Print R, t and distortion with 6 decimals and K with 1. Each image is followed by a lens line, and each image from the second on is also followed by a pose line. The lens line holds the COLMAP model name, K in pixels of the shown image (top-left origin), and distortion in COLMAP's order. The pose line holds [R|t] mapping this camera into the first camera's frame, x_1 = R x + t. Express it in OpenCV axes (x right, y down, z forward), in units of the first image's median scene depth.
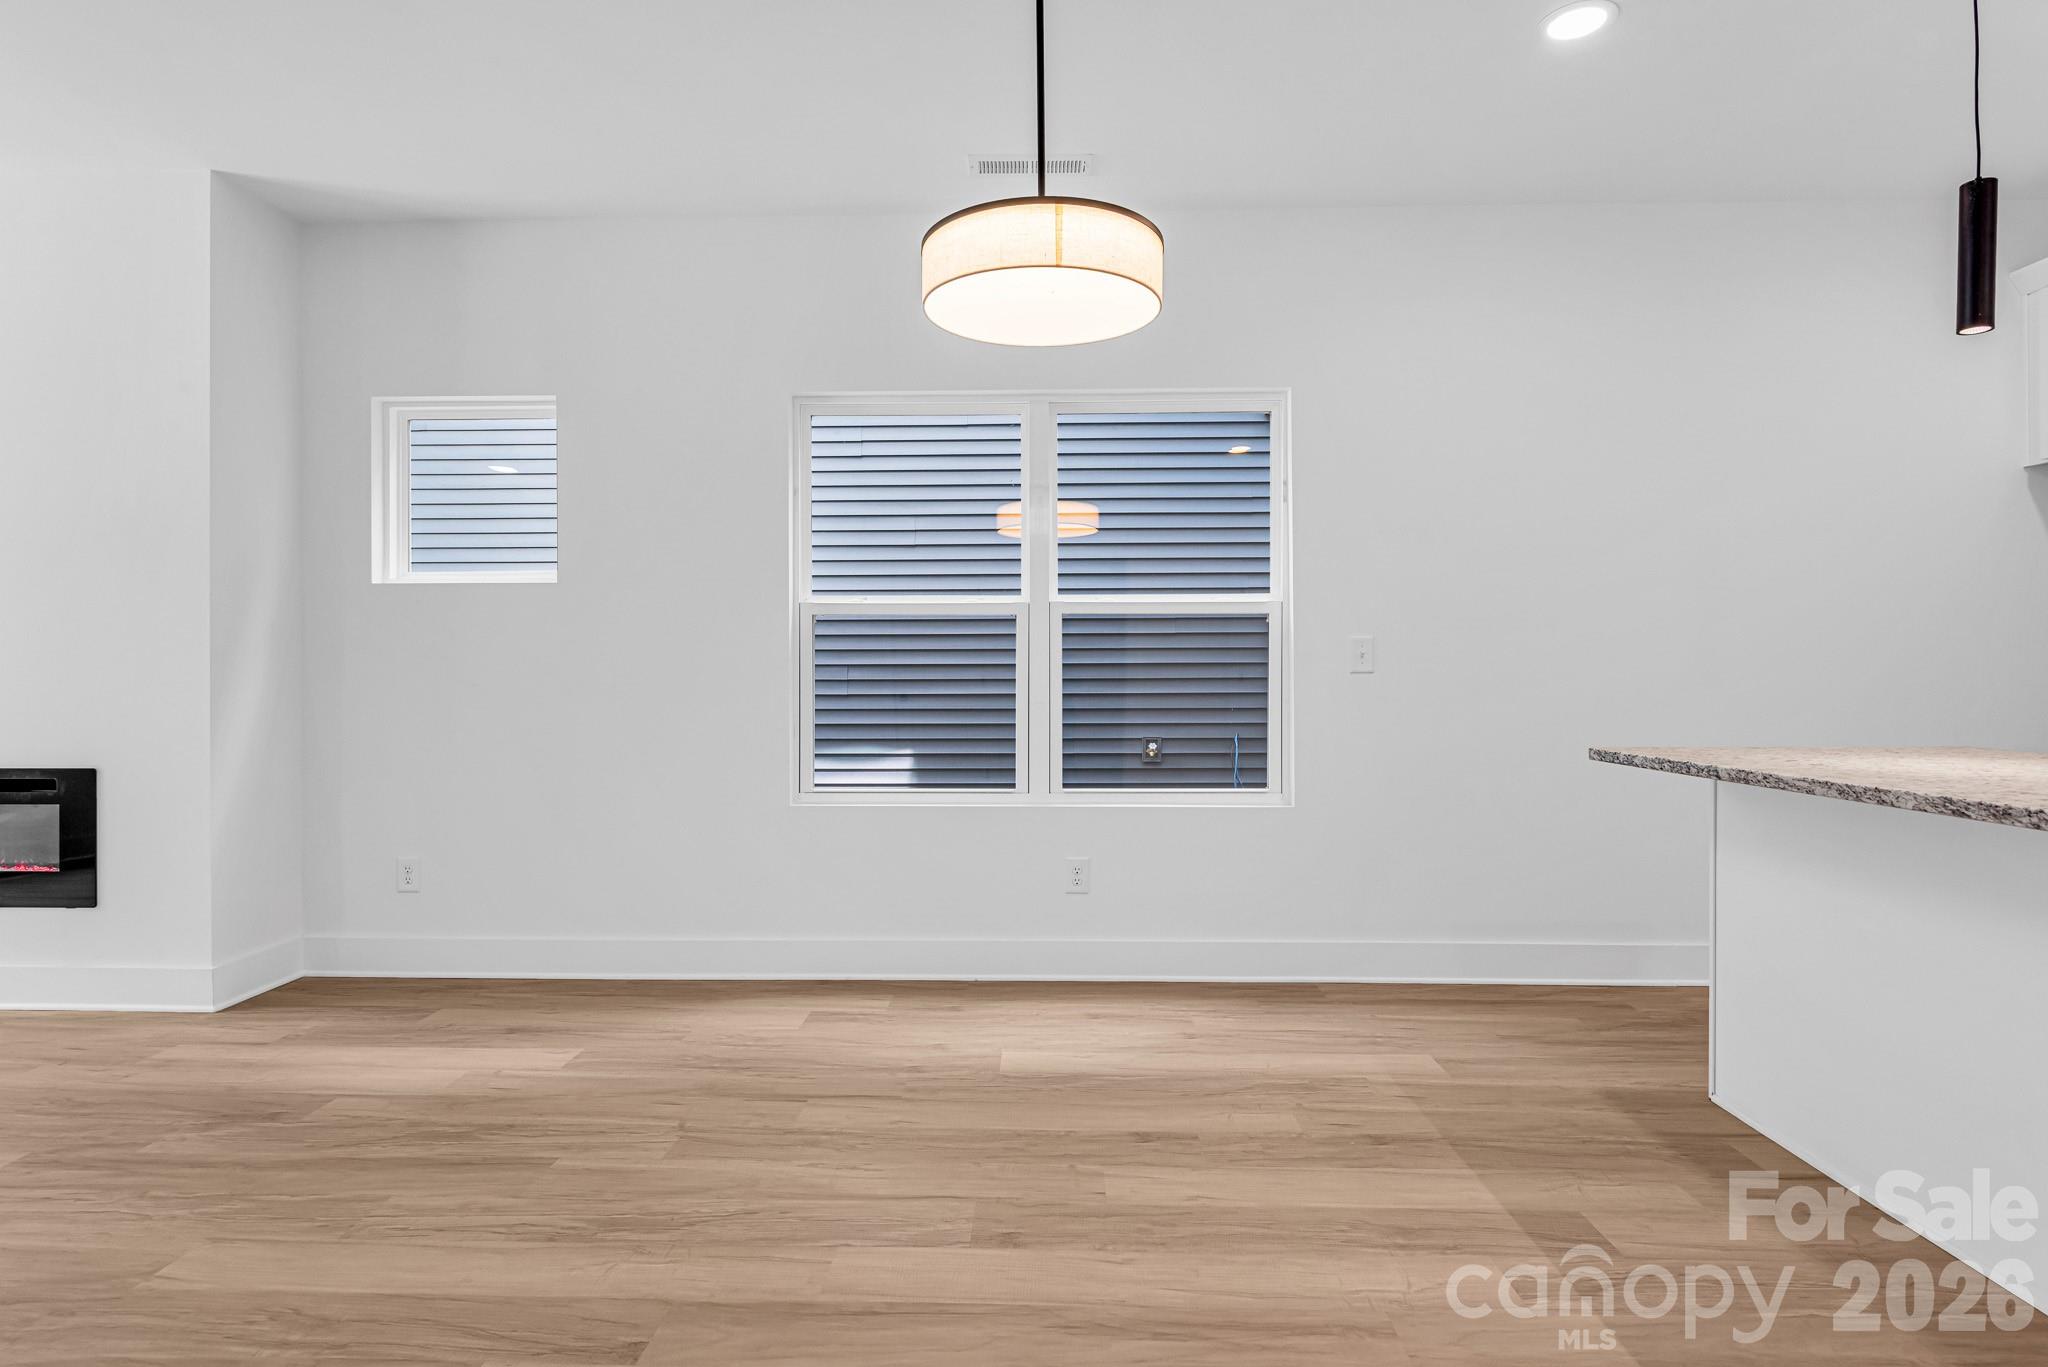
lens RADIAL K [[1069.2, 0, 1029.6], [0, 1069.2, 682.0], [0, 0, 1]] dist [0.001390, -0.002820]
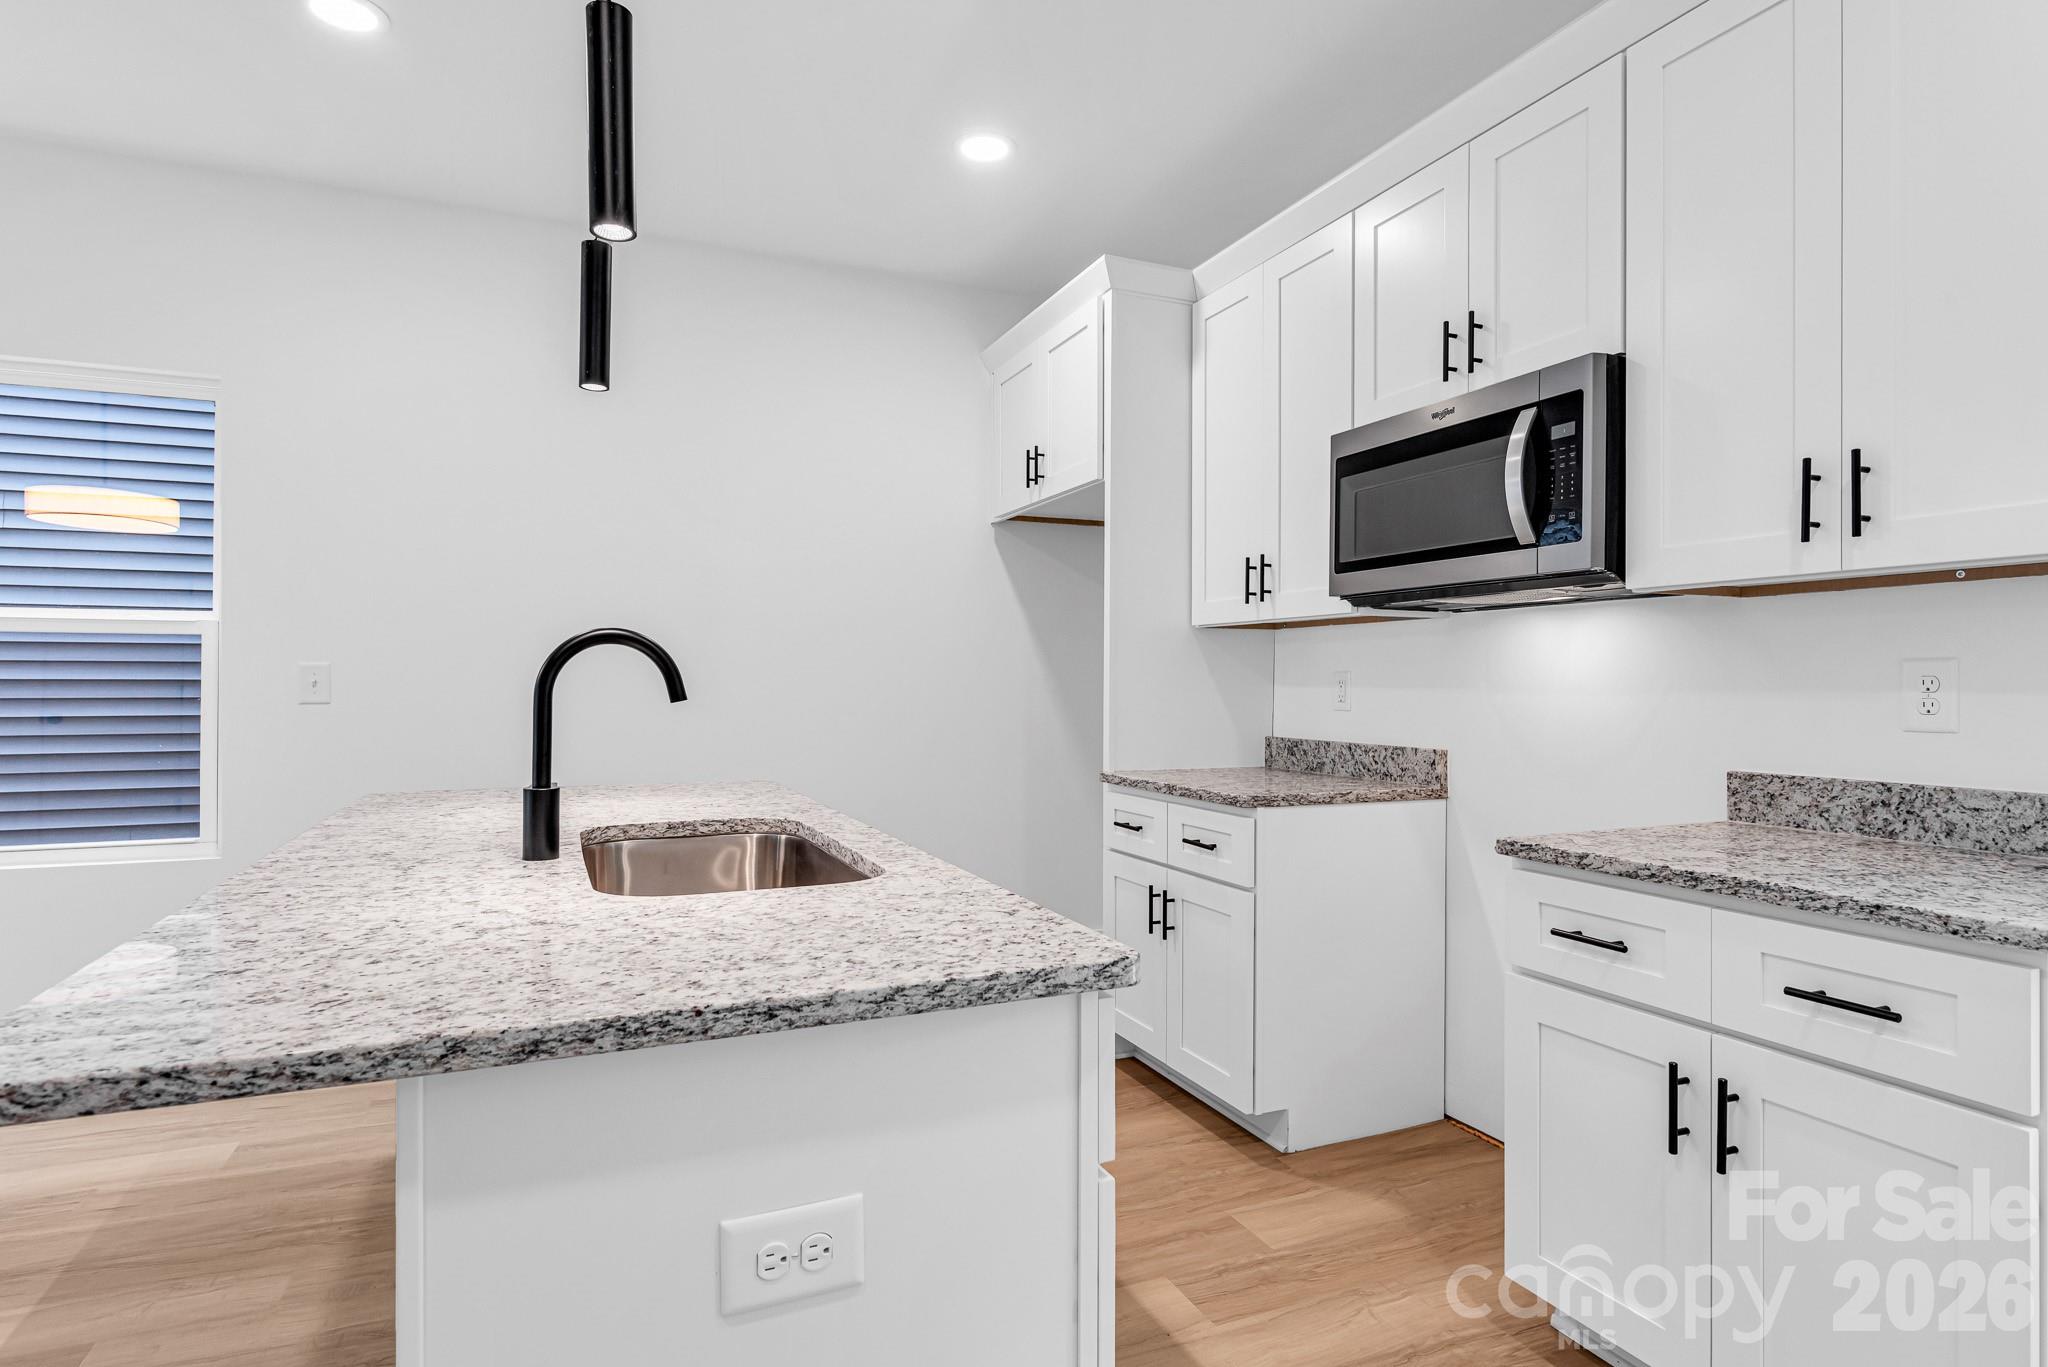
lens RADIAL K [[1069.2, 0, 1024.9], [0, 1069.2, 682.1], [0, 0, 1]] dist [0.001390, -0.002820]
pose [[0.909202, 0.004801, 0.416328, 0.677153], [-0.002070, 0.999973, -0.007010, -0.030968], [-0.416351, 0.005512, 0.909187, -0.088283]]
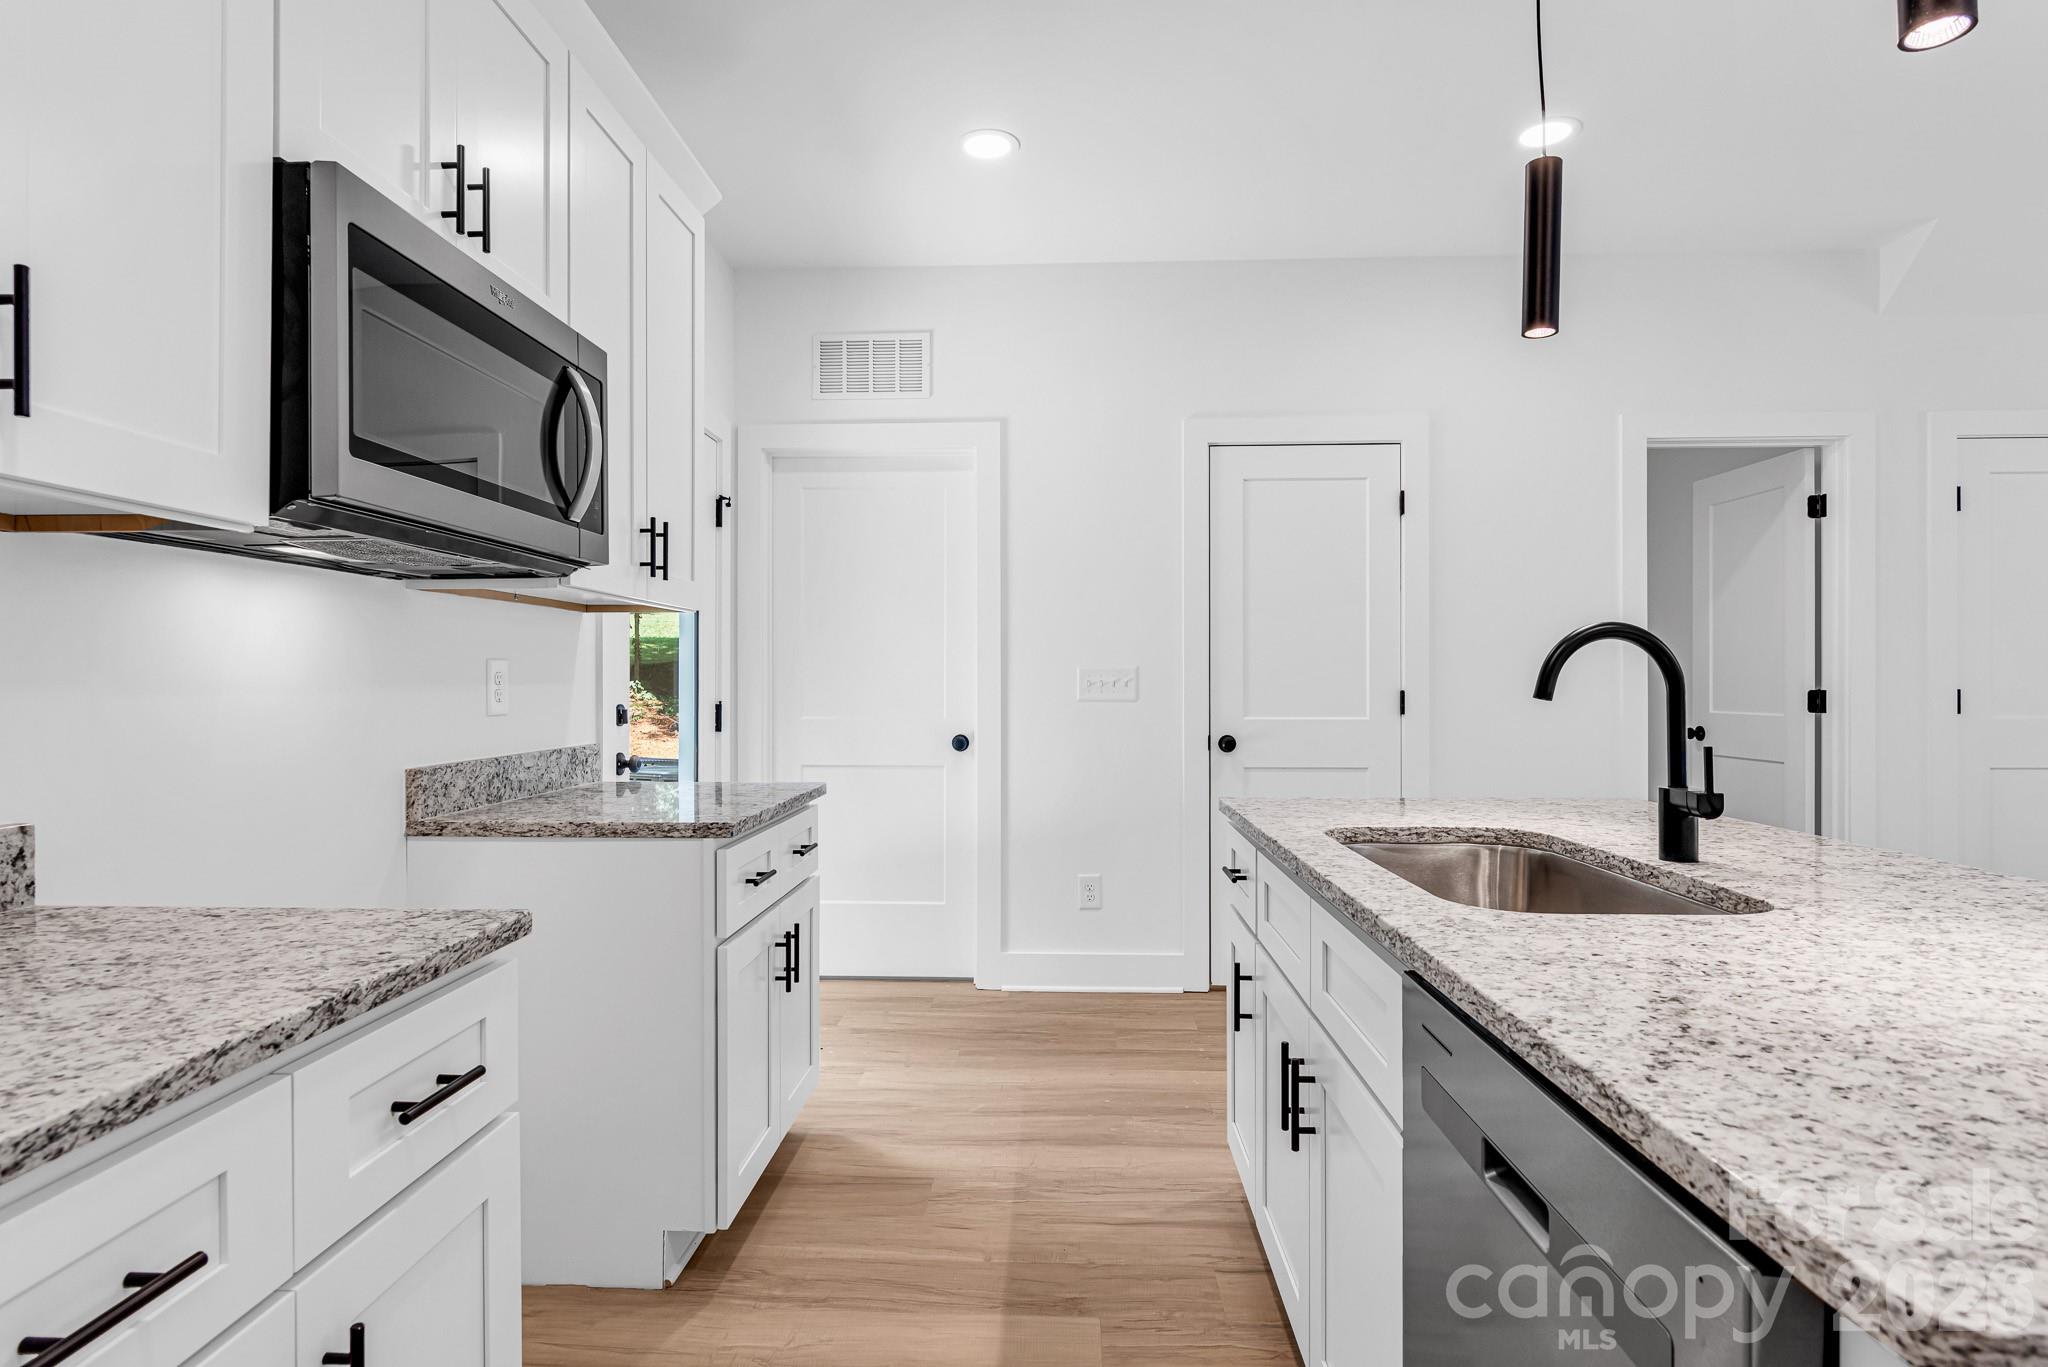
lens RADIAL K [[1069.2, 0, 1021.2], [0, 1069.2, 679.1], [0, 0, 1]] dist [0.001390, -0.002820]
pose [[-0.999764, 0.001417, 0.021690, 1.042666], [0.001518, 0.999988, 0.004652, -0.038899], [-0.021683, 0.004684, -0.999754, 1.199986]]
